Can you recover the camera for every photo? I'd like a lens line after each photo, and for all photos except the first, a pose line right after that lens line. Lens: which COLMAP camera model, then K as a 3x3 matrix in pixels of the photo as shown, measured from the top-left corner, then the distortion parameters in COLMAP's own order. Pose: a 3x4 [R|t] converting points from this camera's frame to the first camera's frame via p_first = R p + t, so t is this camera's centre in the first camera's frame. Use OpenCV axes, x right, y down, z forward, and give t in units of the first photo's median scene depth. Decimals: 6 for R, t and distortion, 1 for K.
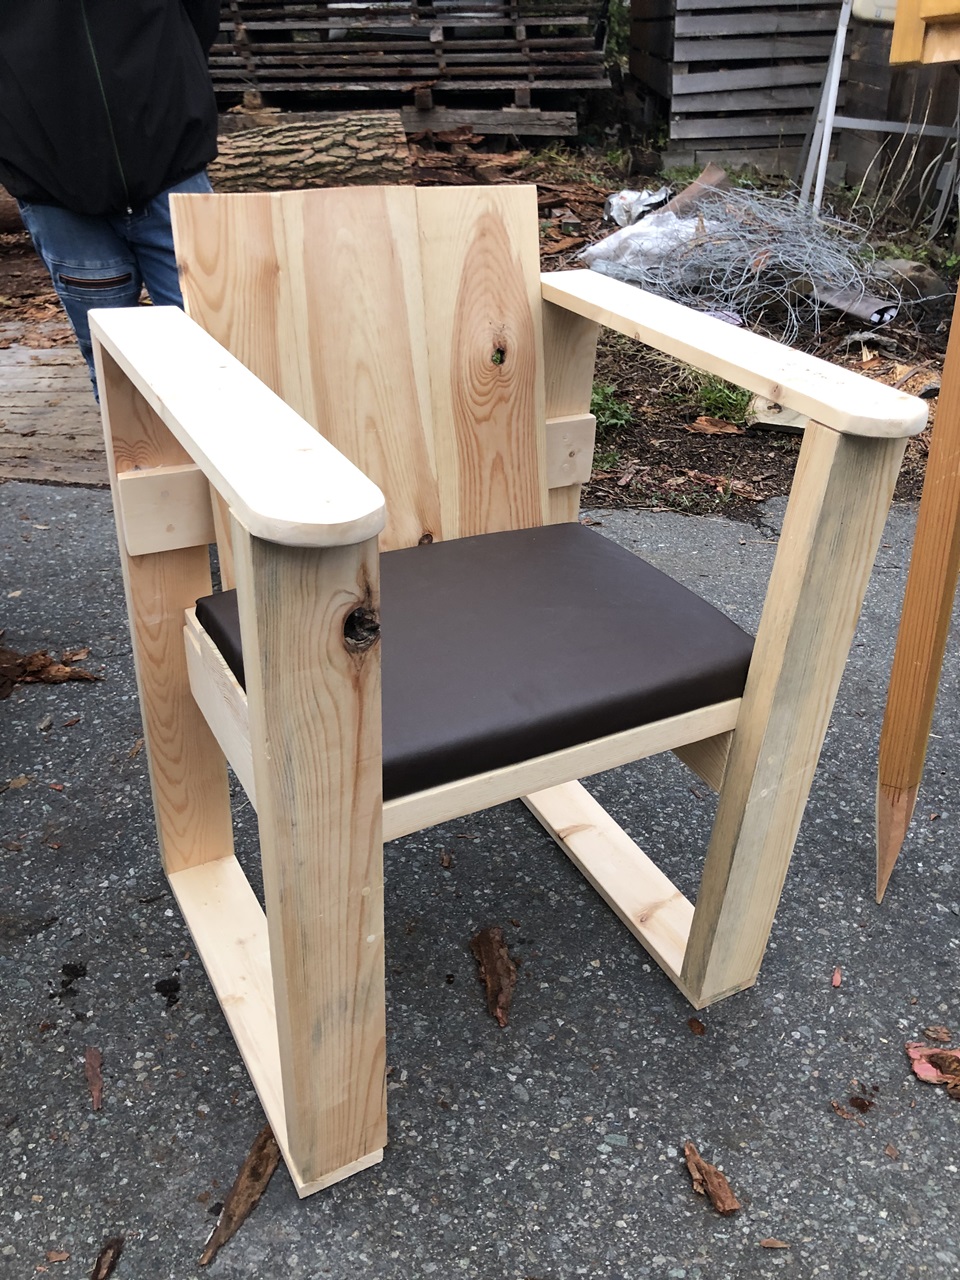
lens RADIAL K [[1045.7, 0, 480.0], [0, 1045.7, 640.0], [0, 0, 1]] dist [-0.007666, 0.017441]
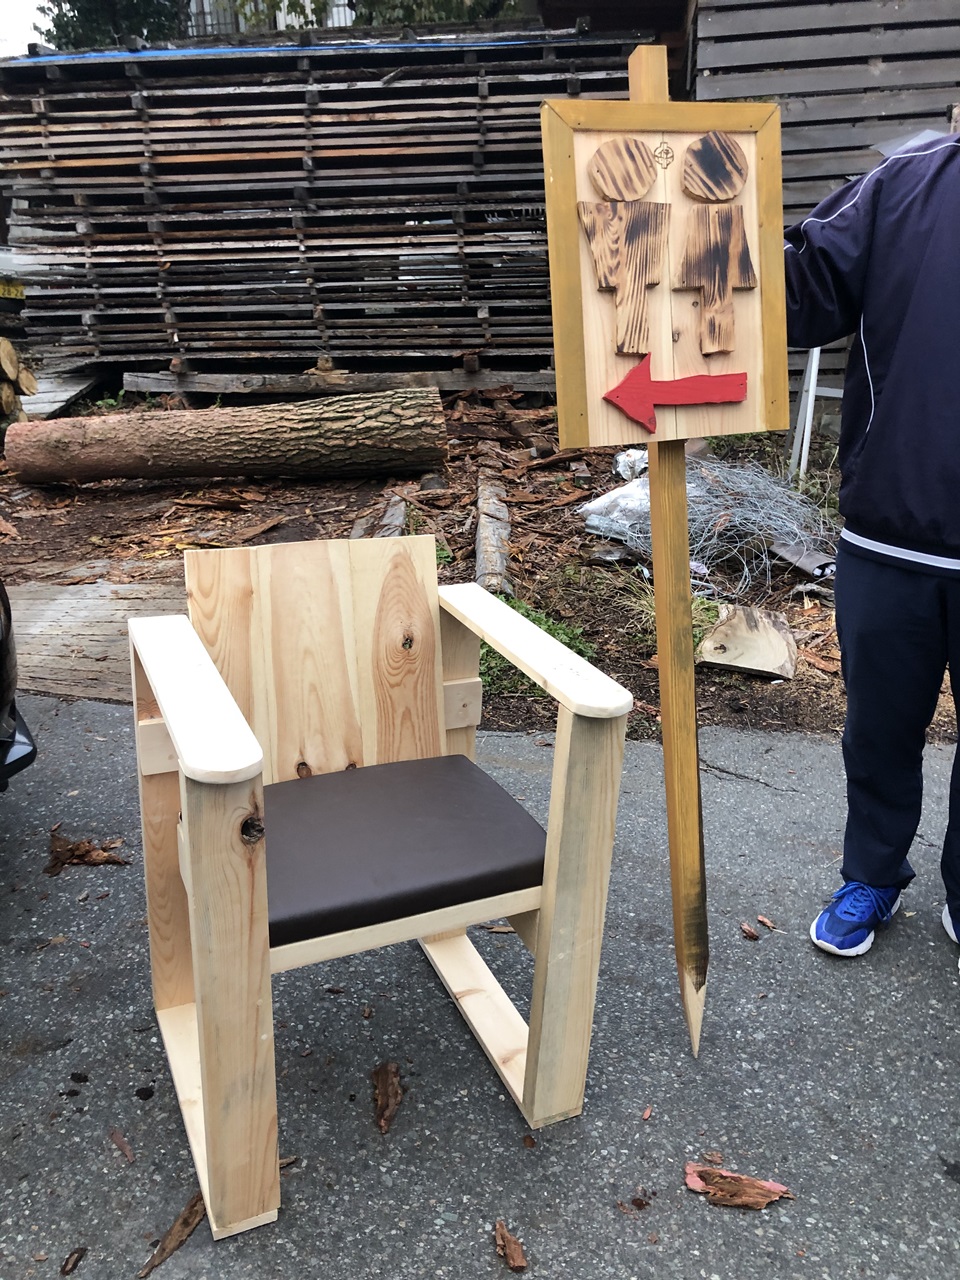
lens RADIAL K [[1047.9, 0, 480.0], [0, 1047.9, 640.0], [0, 0, 1]] dist [0.048925, -0.067608]
pose [[0.997470, 0.018640, -0.068597, 0.219719], [-0.031190, 0.981919, -0.186716, -0.004325], [0.063876, 0.188383, 0.980016, -0.432098]]
